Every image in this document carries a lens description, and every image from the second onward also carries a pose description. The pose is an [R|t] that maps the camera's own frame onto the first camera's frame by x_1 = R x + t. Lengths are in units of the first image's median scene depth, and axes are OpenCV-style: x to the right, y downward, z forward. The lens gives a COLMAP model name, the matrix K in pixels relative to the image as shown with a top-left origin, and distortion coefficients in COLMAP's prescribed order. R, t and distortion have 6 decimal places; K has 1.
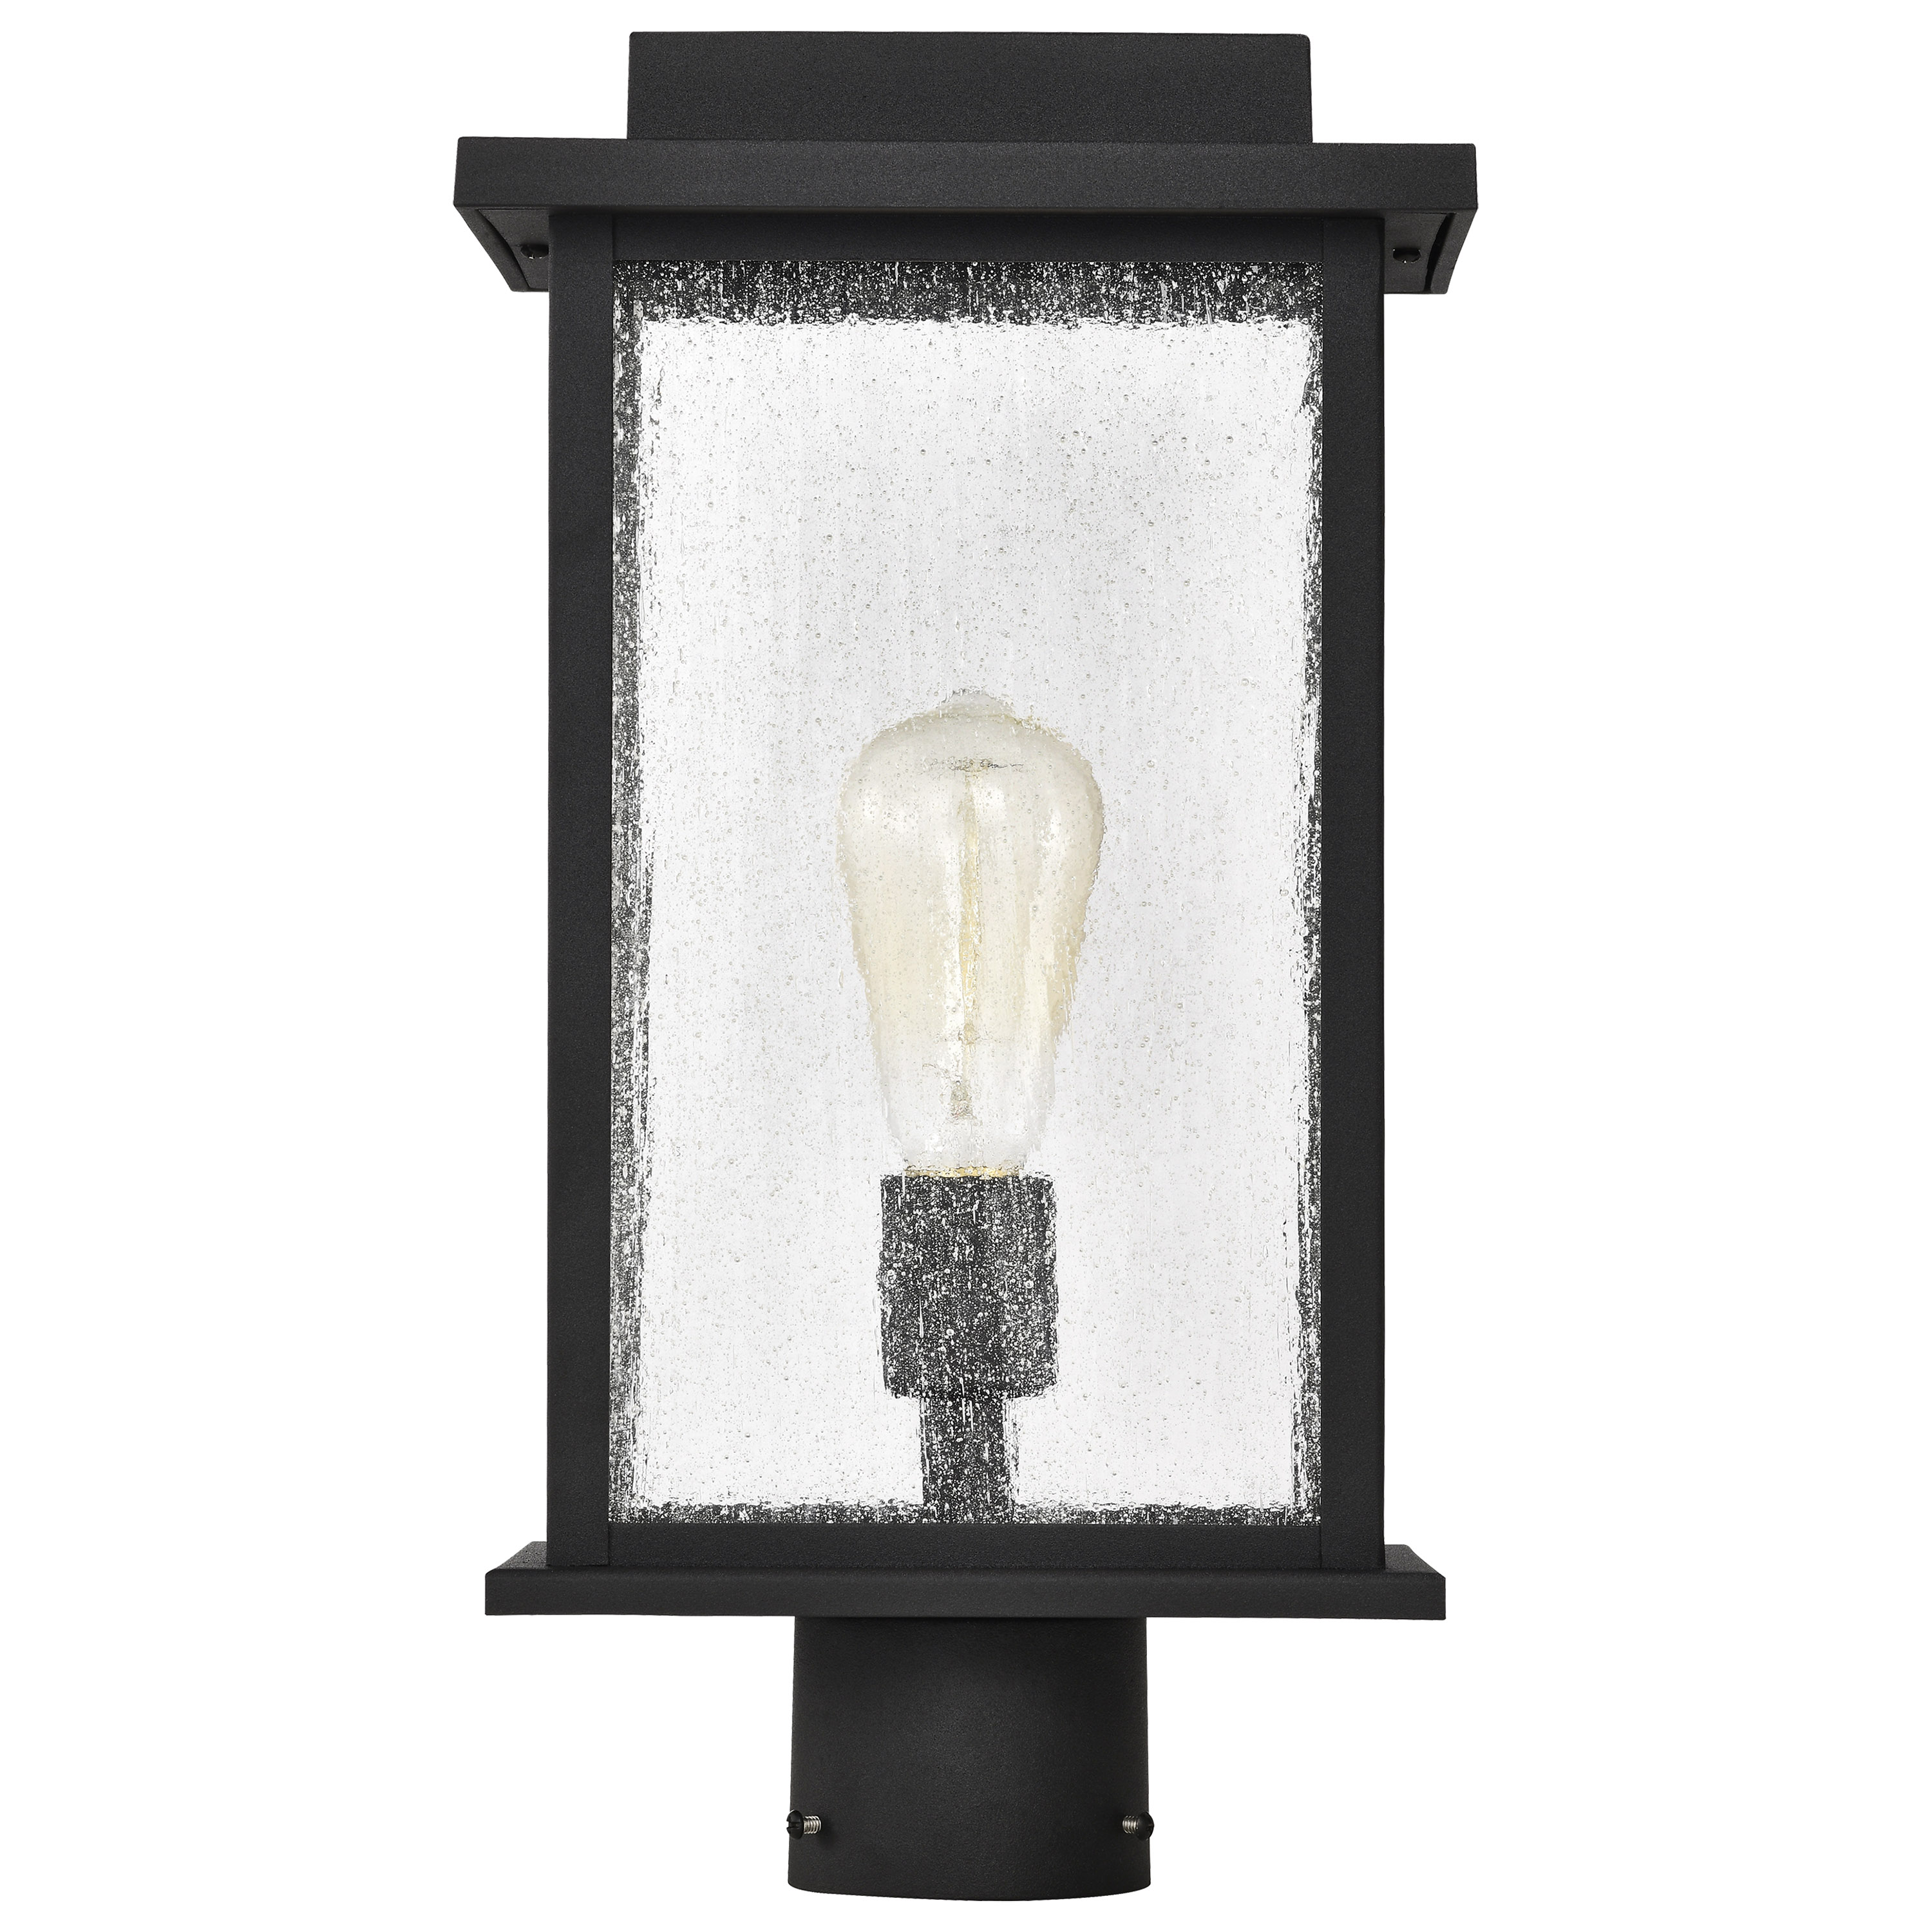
lens RADIAL K [[8320.0, 0, 965.9], [0, 8320.0, 970.4], [0, 0, 1]] dist [-0.478128, 0.000000]
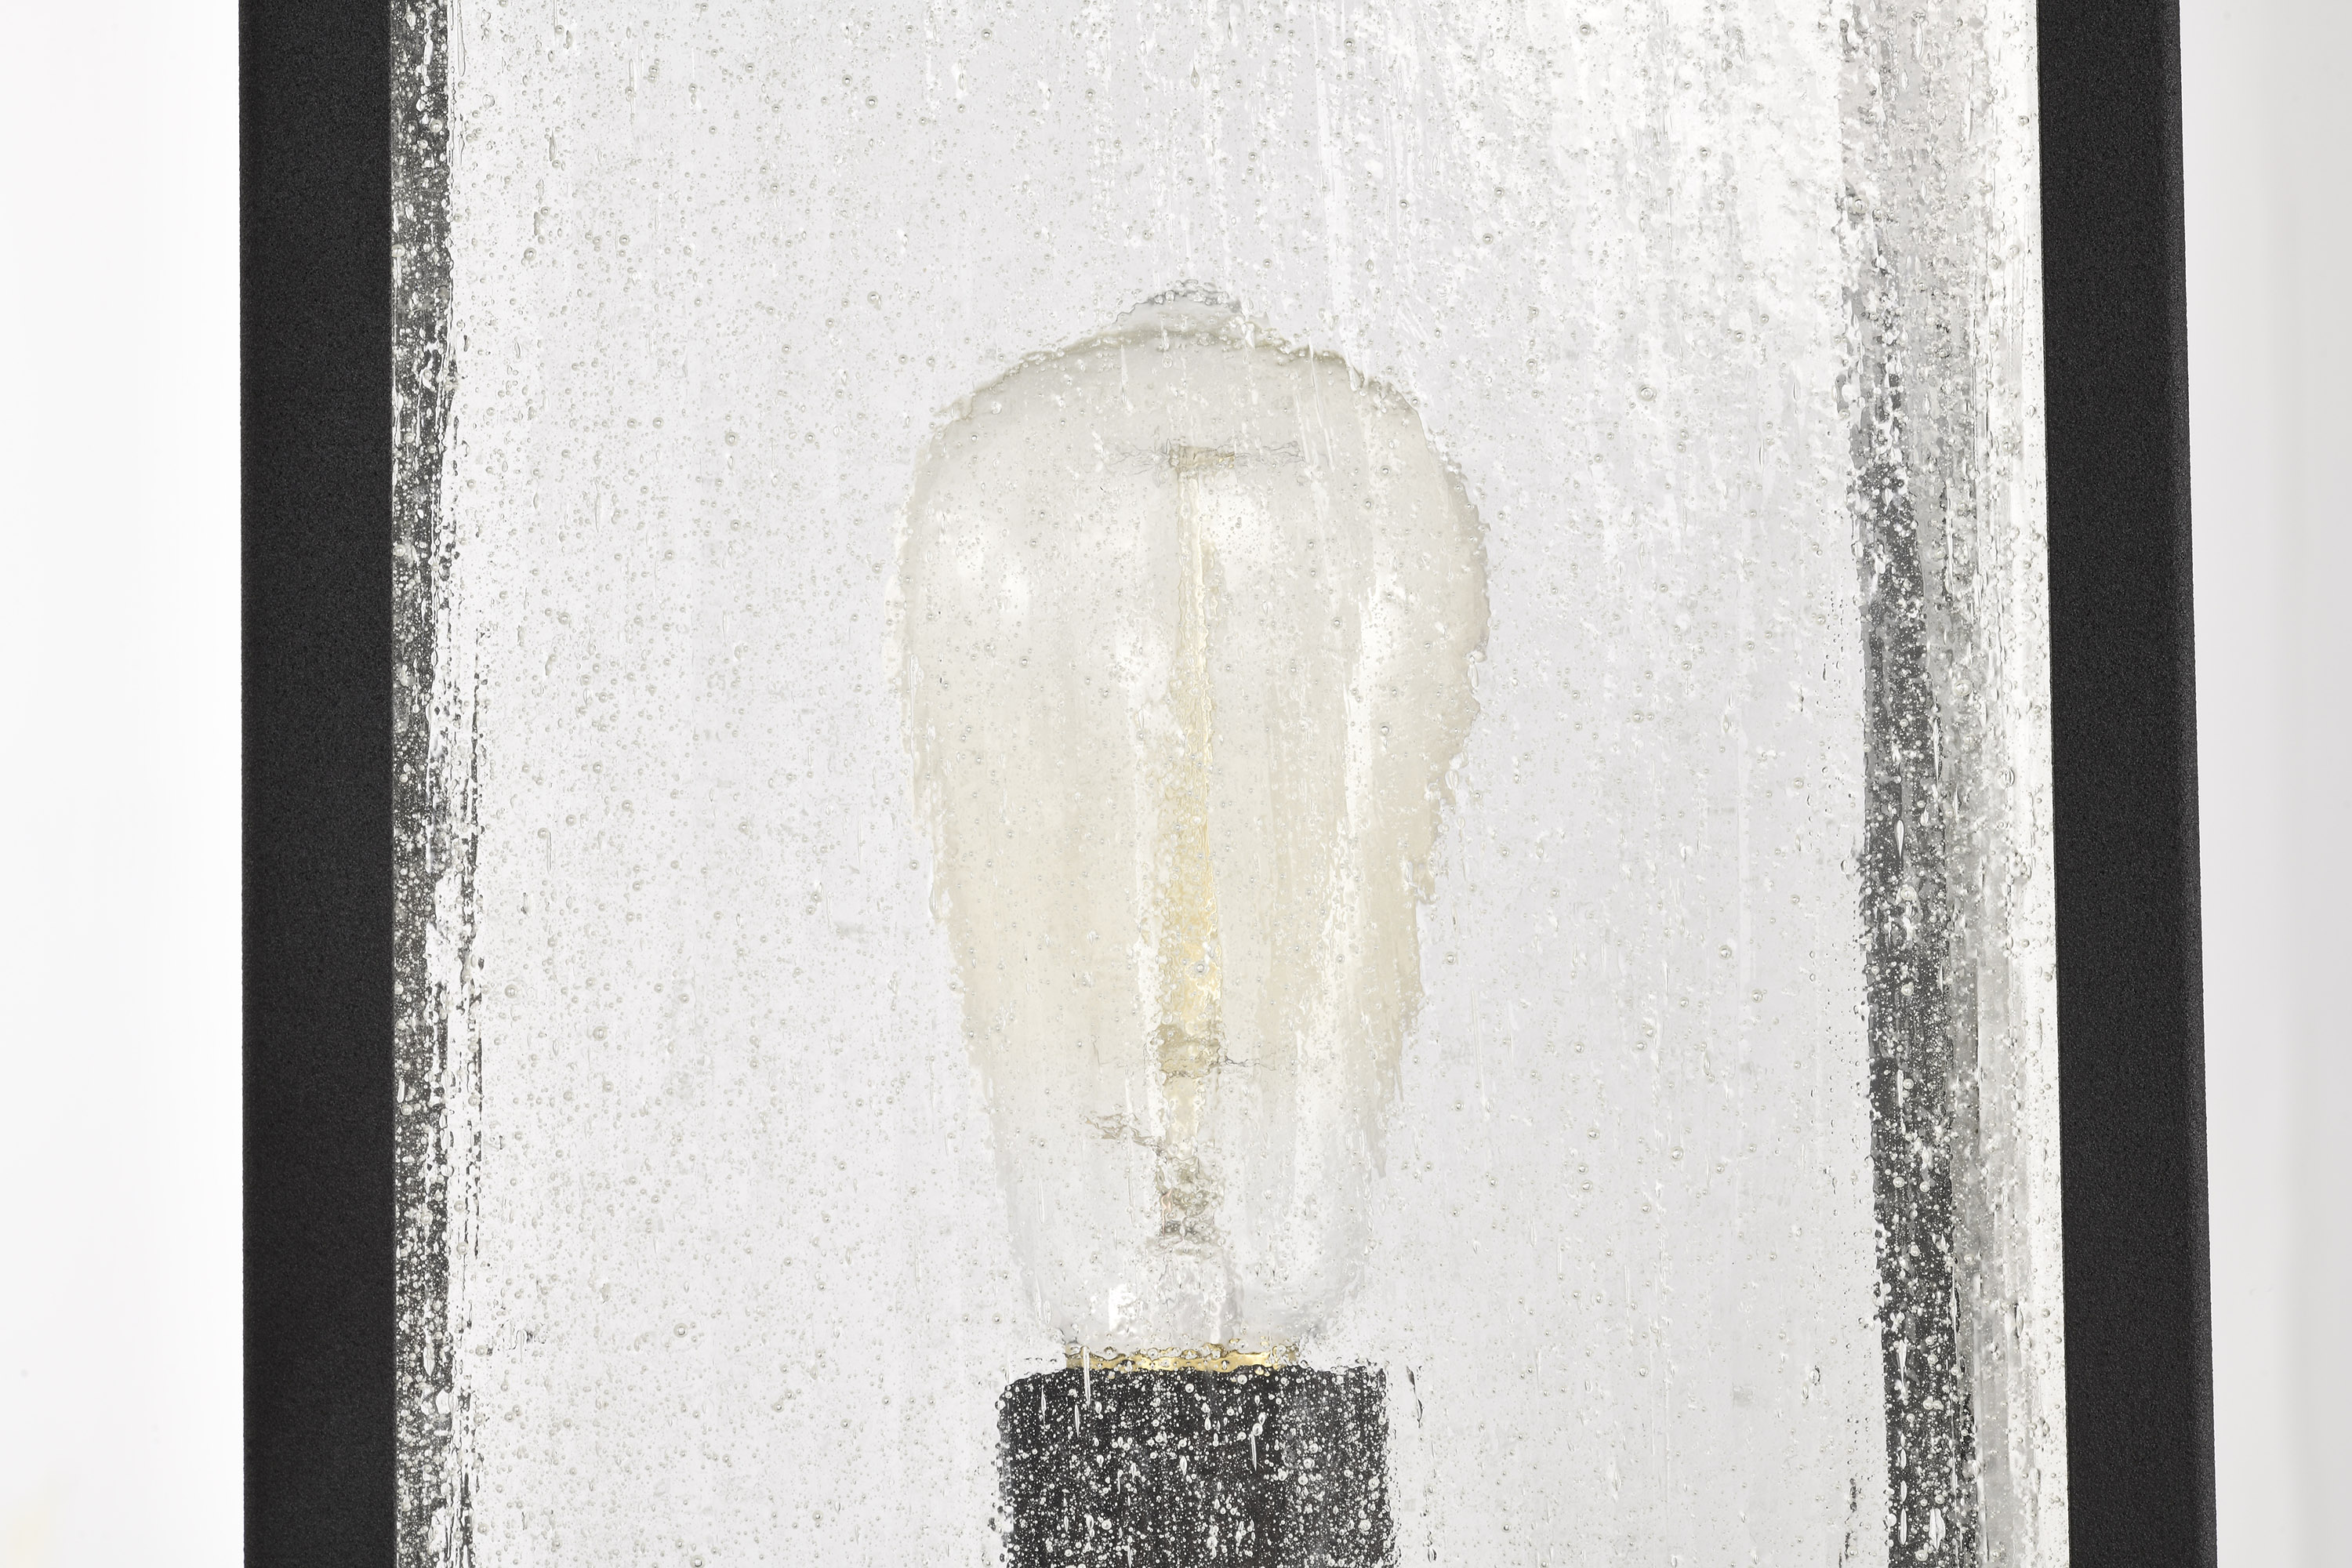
lens RADIAL K [[7675.2, 0, 1179.8], [0, 7675.2, 795.5], [0, 0, 1]] dist [-0.014129, 0.000000]
pose [[0.997931, -0.009040, 0.063655, -0.027452], [0.013302, 0.997674, -0.066851, 0.022250], [-0.062902, 0.067559, 0.995730, 0.606412]]
